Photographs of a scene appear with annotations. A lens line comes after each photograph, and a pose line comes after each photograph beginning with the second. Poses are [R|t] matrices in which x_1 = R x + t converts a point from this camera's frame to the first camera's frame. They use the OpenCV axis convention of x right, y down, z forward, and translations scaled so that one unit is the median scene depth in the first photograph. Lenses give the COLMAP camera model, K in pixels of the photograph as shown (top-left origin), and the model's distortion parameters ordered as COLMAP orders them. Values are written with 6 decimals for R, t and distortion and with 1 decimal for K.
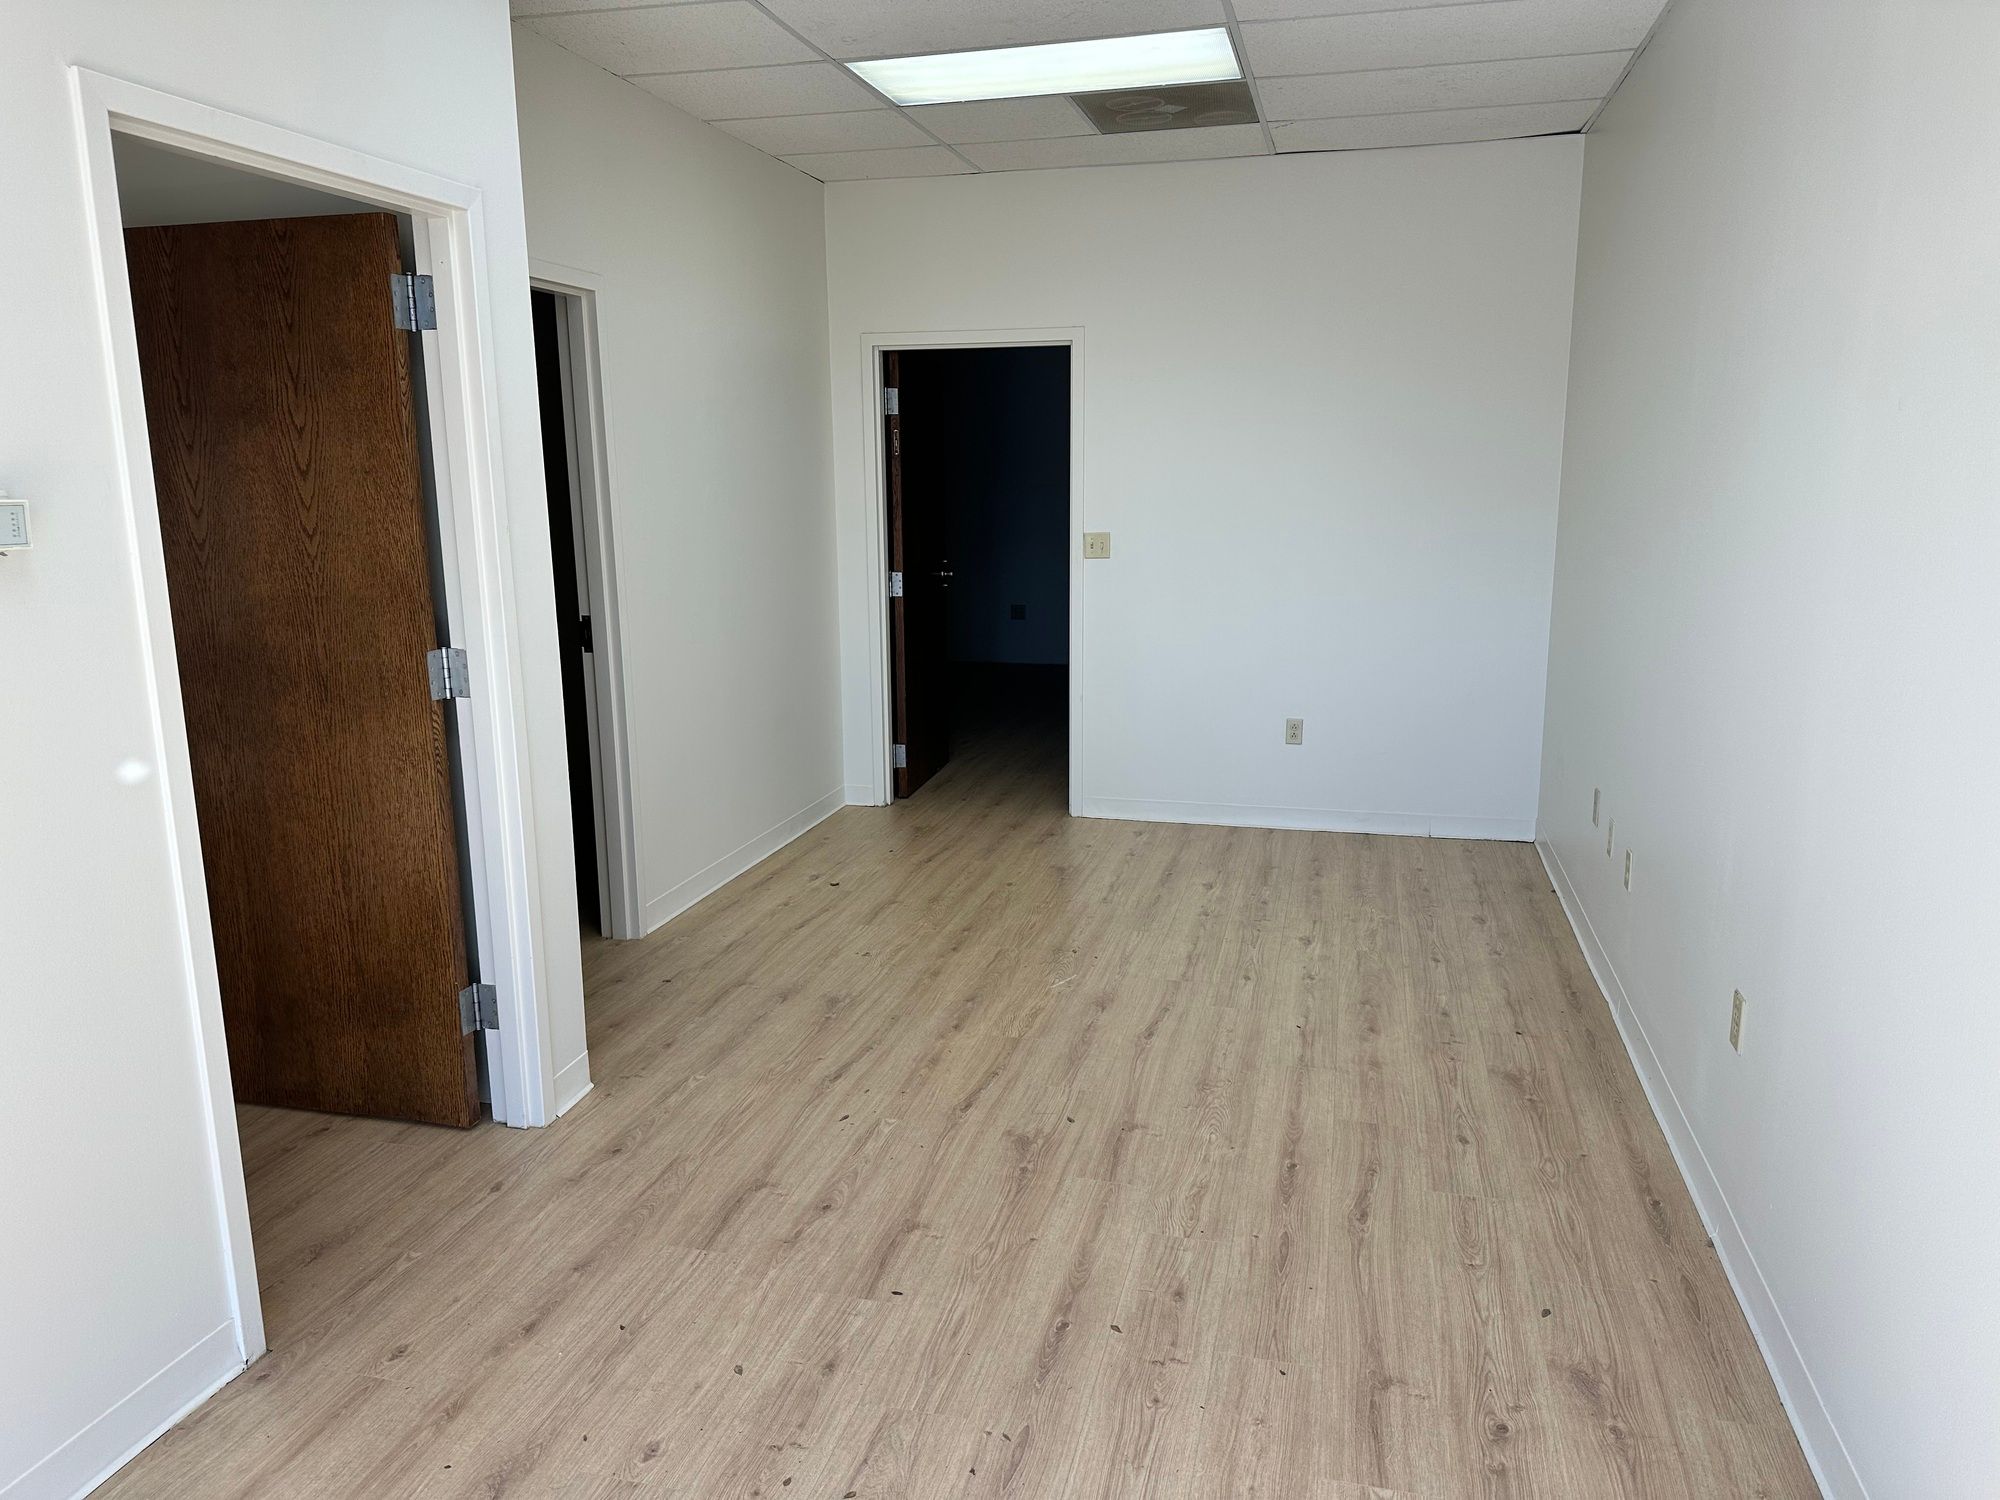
lens RADIAL K [[1446.9, 0, 1000.0], [0, 1446.9, 750.0], [0, 0, 1]] dist [0.040571, -0.050138]
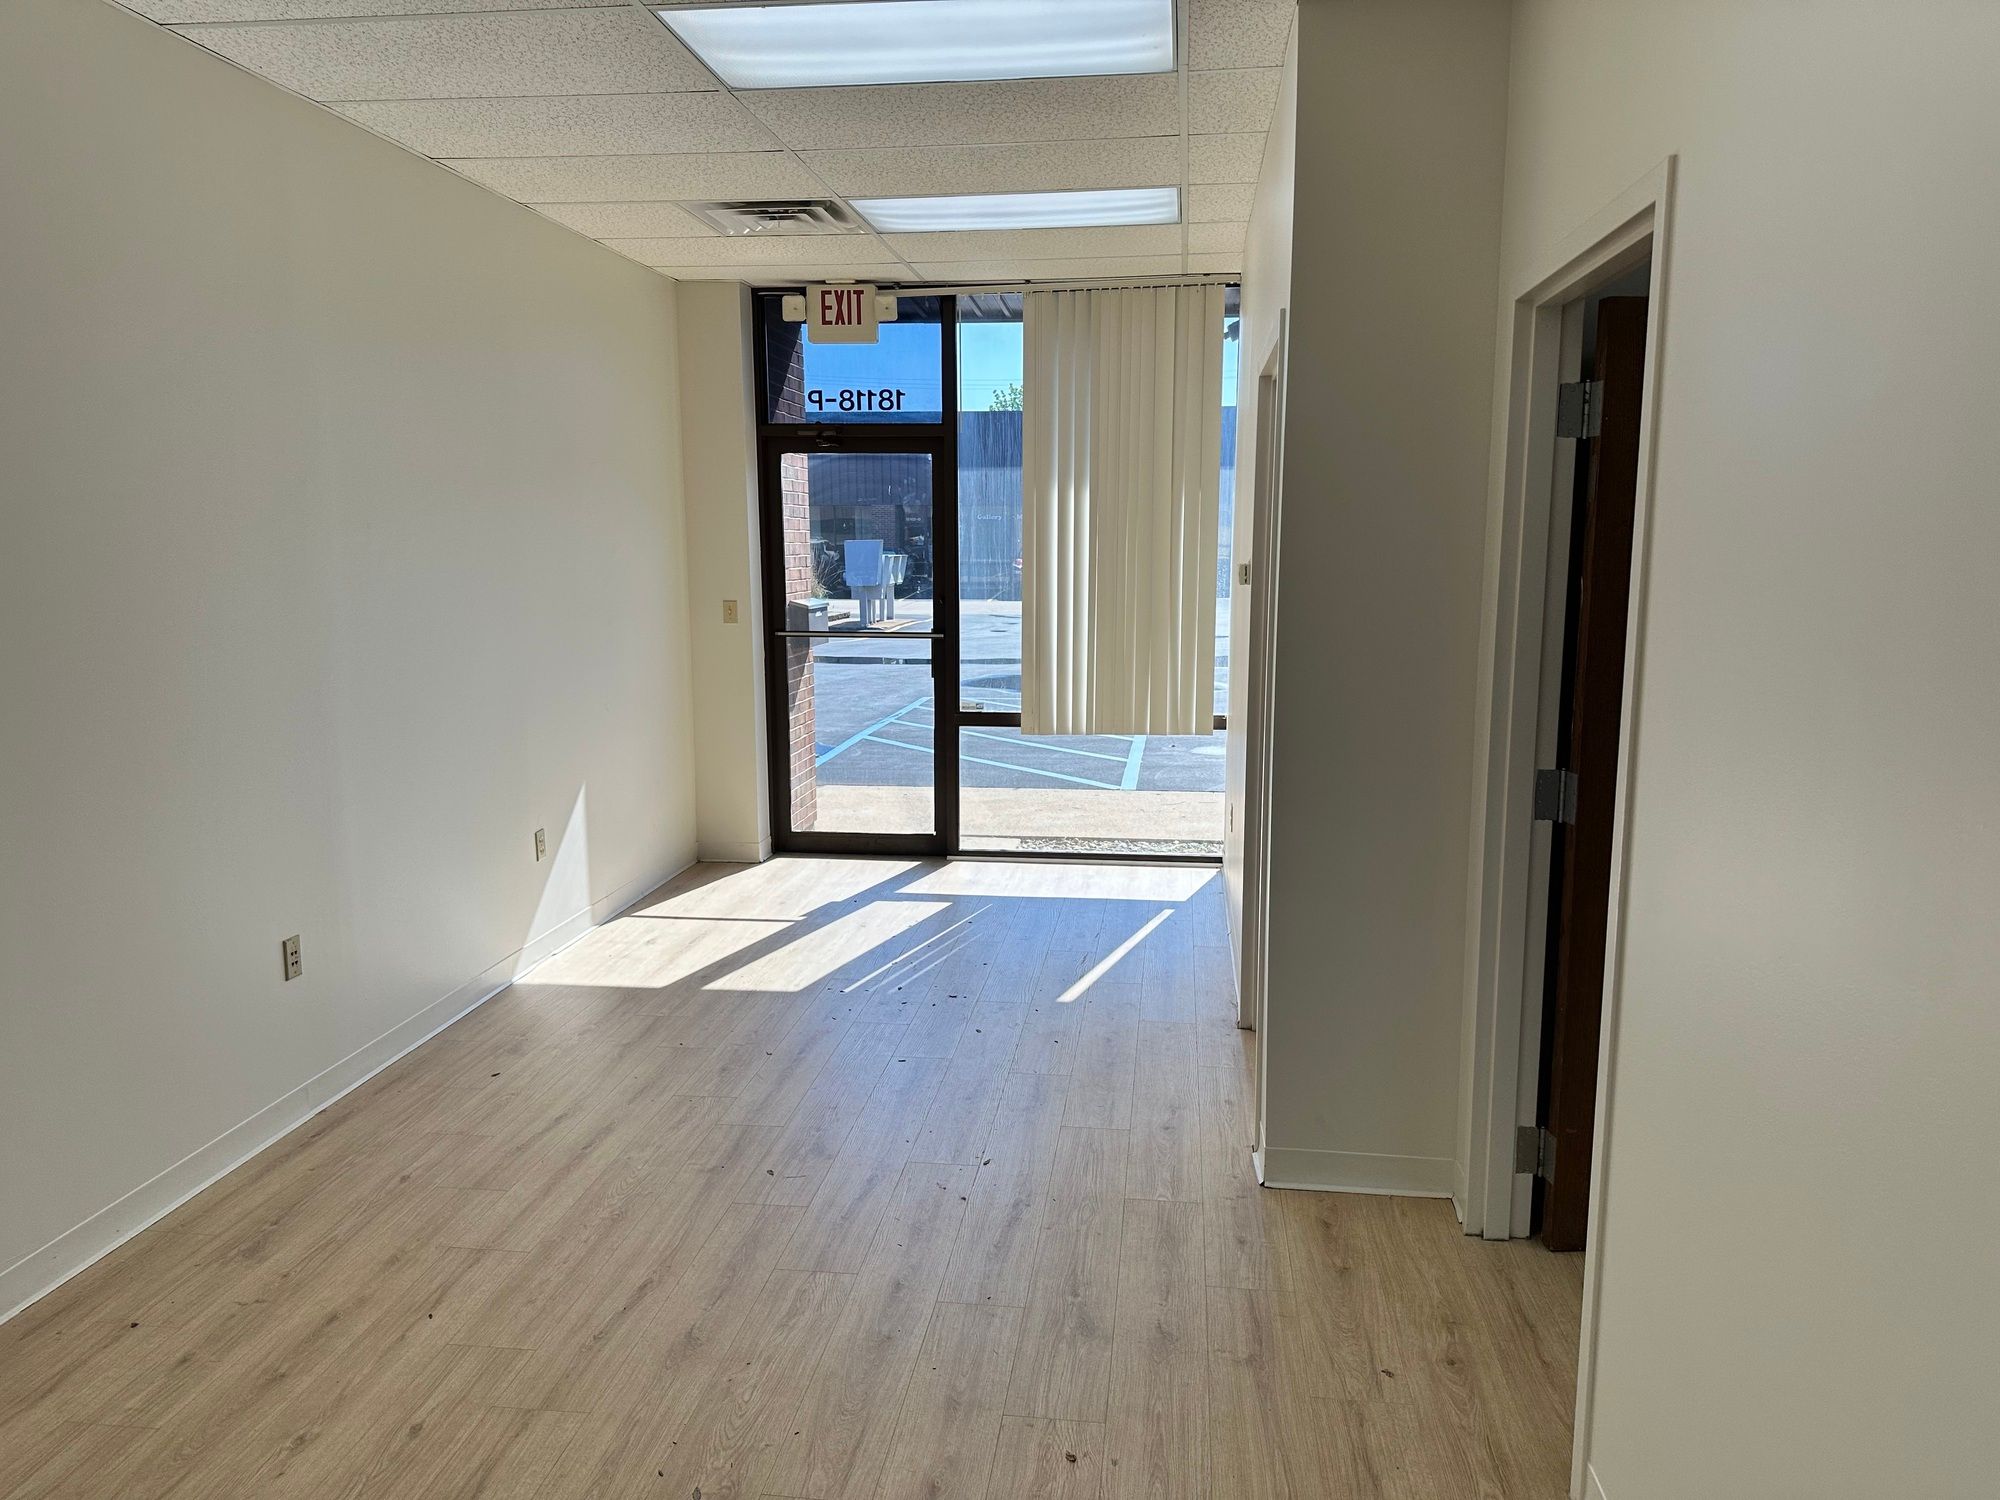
lens RADIAL K [[1446.9, 0, 1000.0], [0, 1446.9, 750.0], [0, 0, 1]] dist [0.040571, -0.050138]
pose [[-0.993202, 0.029148, -0.112698, -0.005977], [-0.010117, 0.942866, 0.333019, -0.349999], [0.115966, 0.331895, -0.936161, 1.737291]]
